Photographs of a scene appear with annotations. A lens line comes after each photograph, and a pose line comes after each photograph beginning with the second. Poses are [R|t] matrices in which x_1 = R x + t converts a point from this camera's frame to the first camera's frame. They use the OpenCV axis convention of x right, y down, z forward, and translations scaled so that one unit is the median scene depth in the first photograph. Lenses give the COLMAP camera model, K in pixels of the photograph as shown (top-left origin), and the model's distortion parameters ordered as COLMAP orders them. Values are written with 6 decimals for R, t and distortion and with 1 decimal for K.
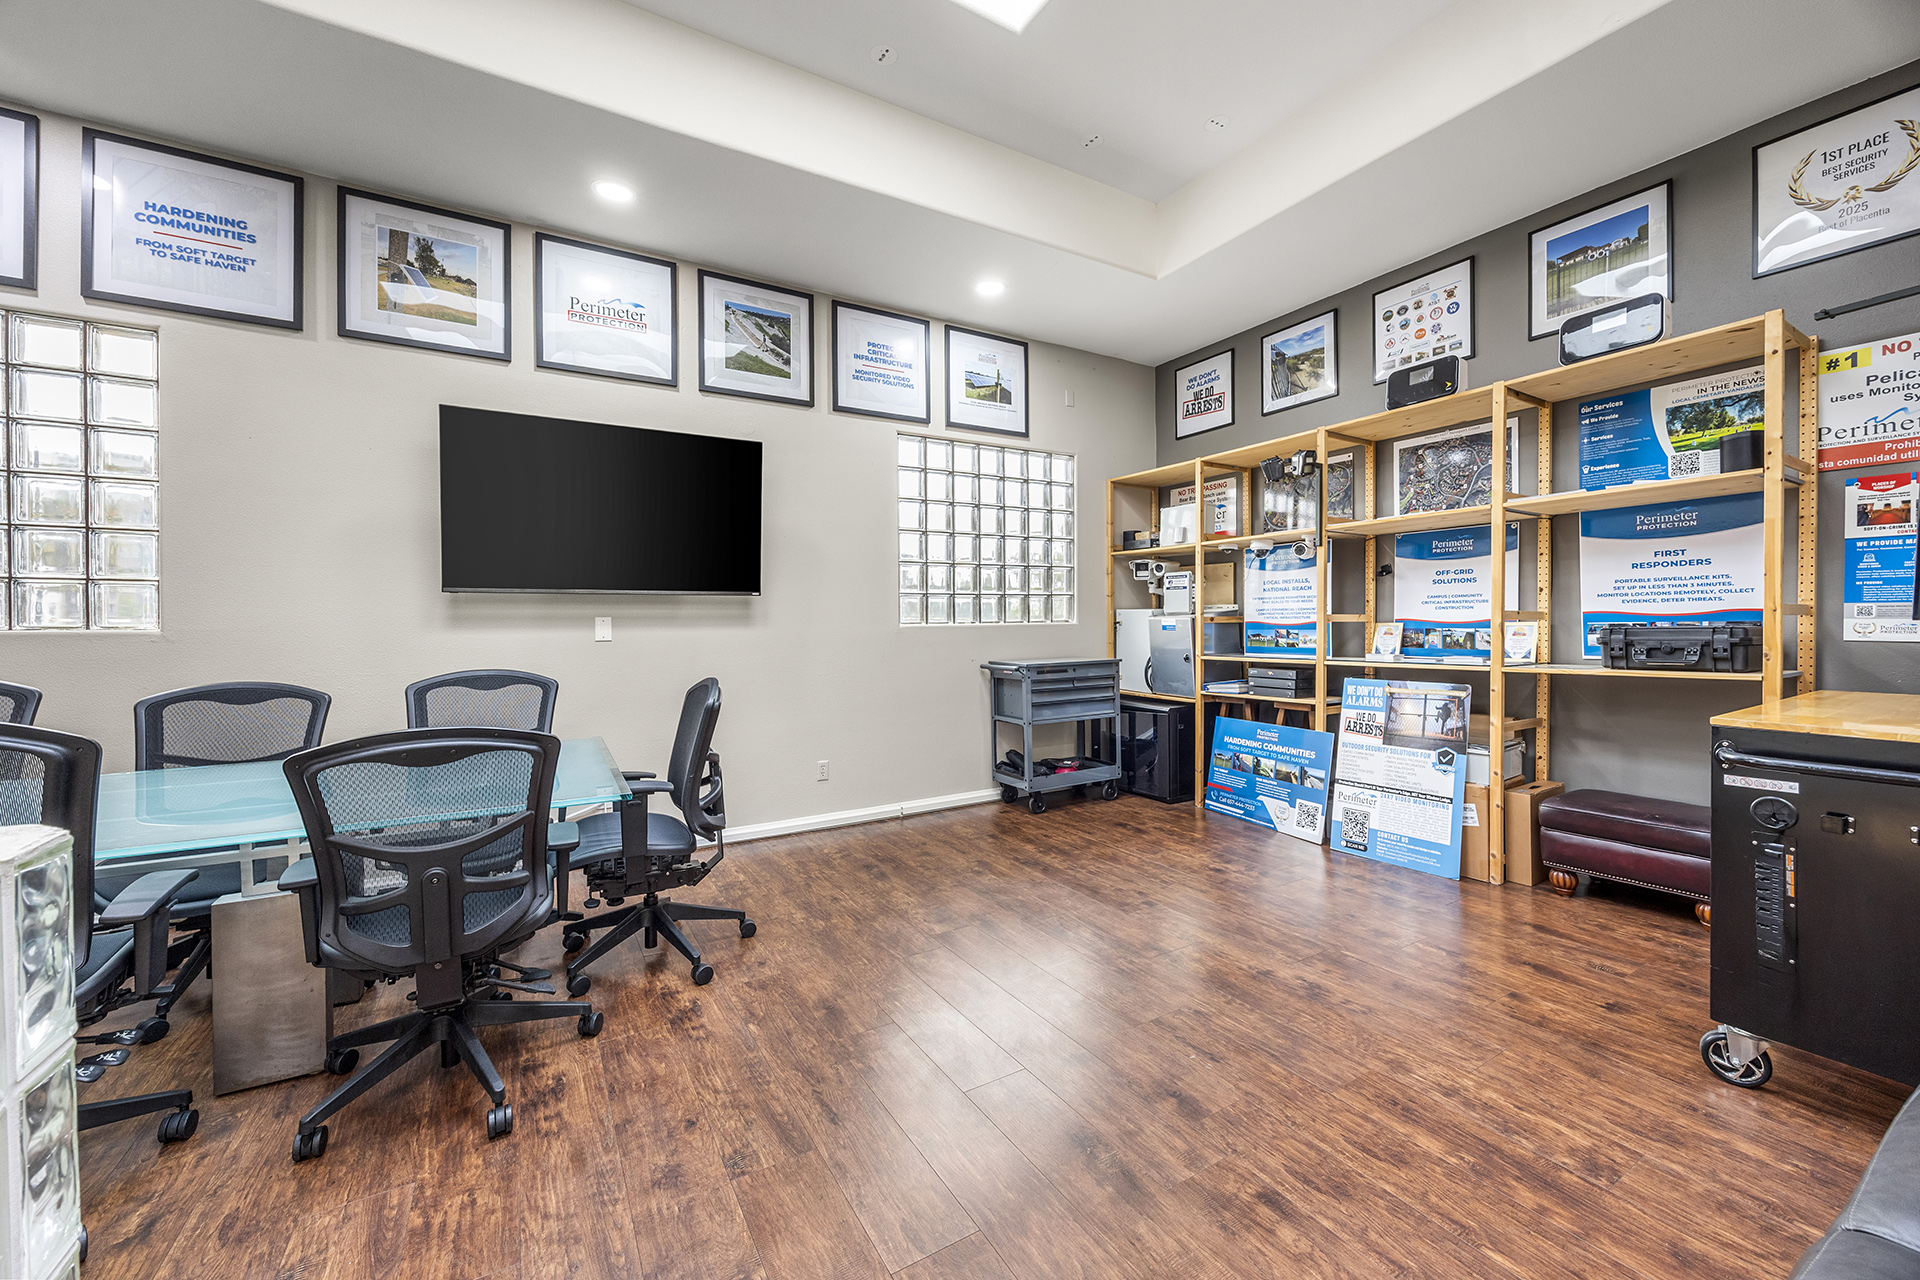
lens RADIAL K [[733.9, 0, 950.5], [0, 733.9, 628.0], [0, 0, 1]] dist [-0.003077, -0.000727]
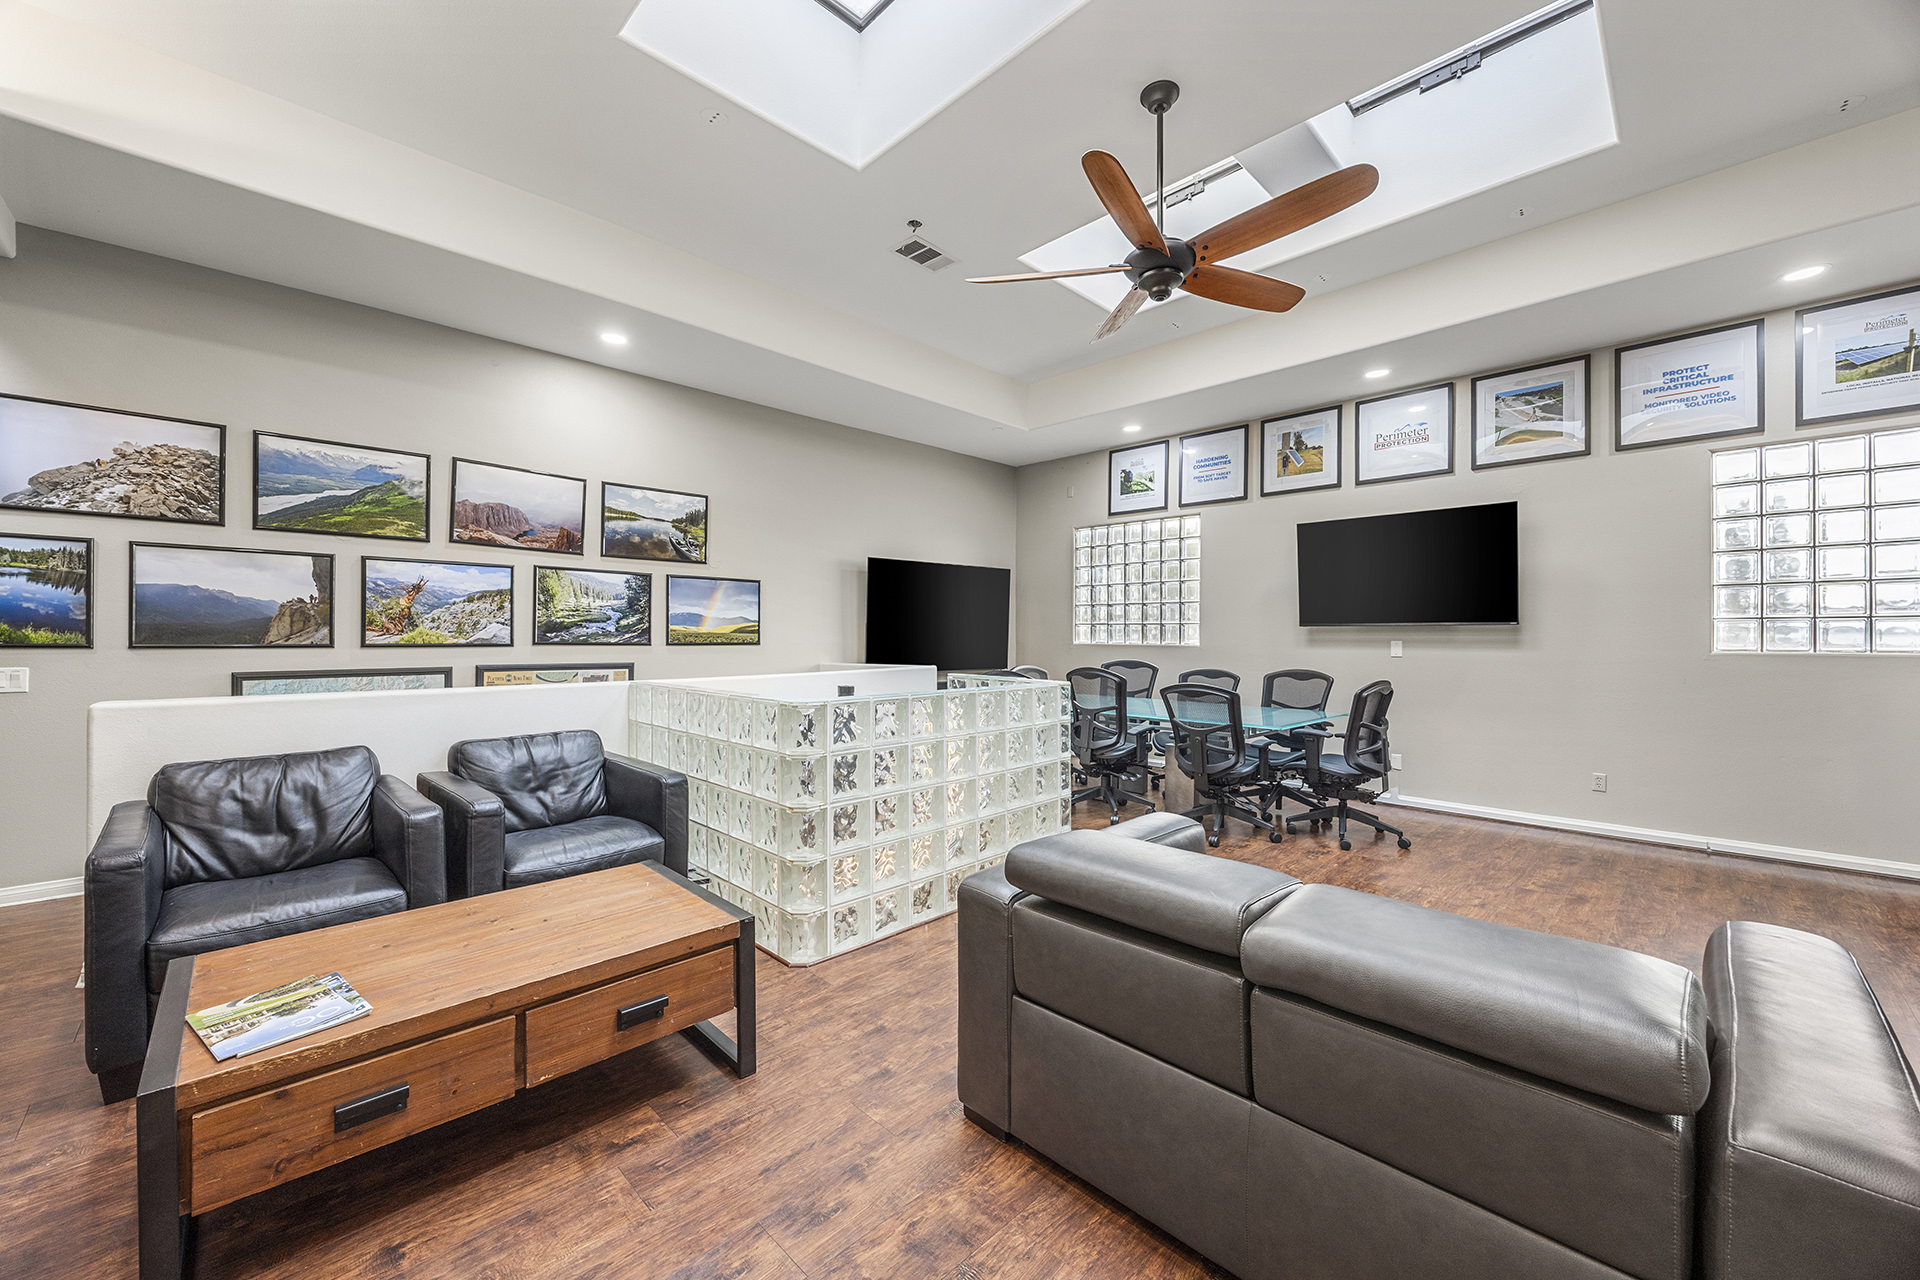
lens RADIAL K [[733.9, 0, 973.5], [0, 733.9, 630.2], [0, 0, 1]] dist [-0.003077, -0.000727]
pose [[0.260122, -0.003468, -0.965570, 0.698613], [-0.016148, 0.999838, -0.007942, -0.010079], [0.965441, 0.017658, 0.260023, -0.204976]]
